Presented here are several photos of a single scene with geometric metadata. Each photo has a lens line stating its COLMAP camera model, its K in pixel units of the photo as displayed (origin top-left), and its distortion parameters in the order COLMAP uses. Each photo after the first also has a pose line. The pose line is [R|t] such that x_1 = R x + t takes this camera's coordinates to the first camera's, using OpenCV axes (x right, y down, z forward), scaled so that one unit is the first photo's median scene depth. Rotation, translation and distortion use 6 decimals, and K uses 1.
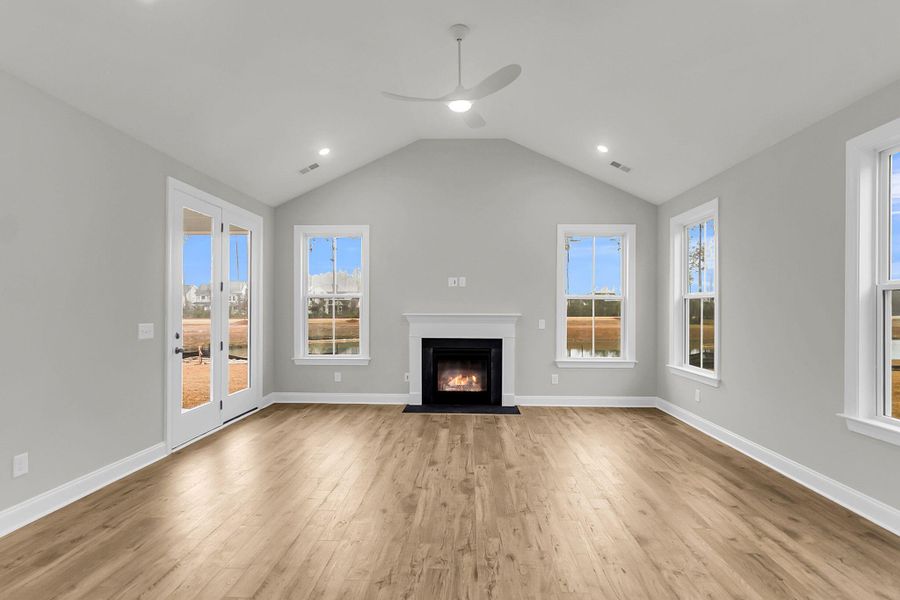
lens RADIAL K [[435.5, 0, 453.9], [0, 435.5, 311.0], [0, 0, 1]] dist [0.001402, 0.006108]
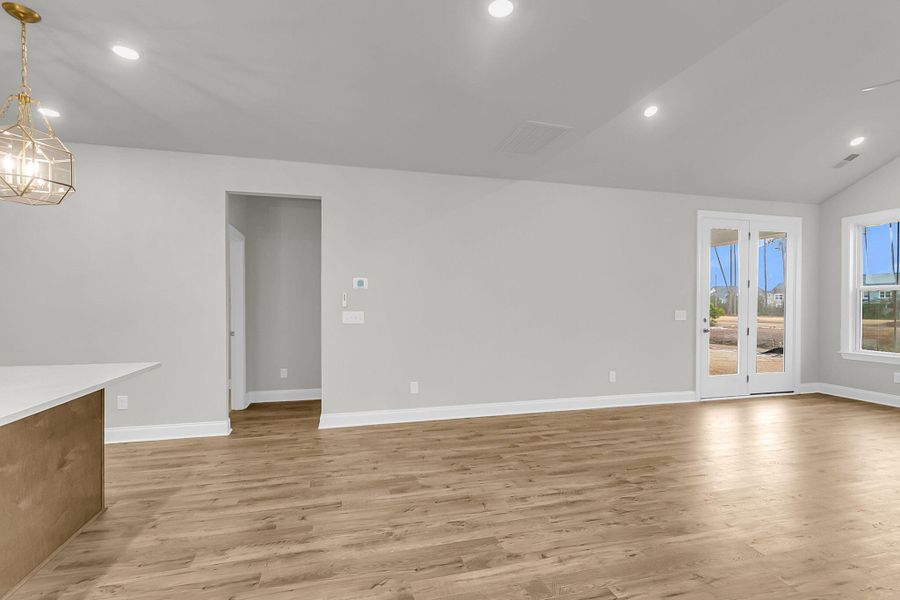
lens RADIAL K [[422.2, 0, 452.4], [0, 422.2, 307.3], [0, 0, 1]] dist [-0.000041, 0.002525]
pose [[0.289189, 0.001890, -0.957270, 0.403880], [-0.008495, 0.999964, -0.000592, 0.020784], [0.957234, 0.008303, 0.289195, -0.169427]]
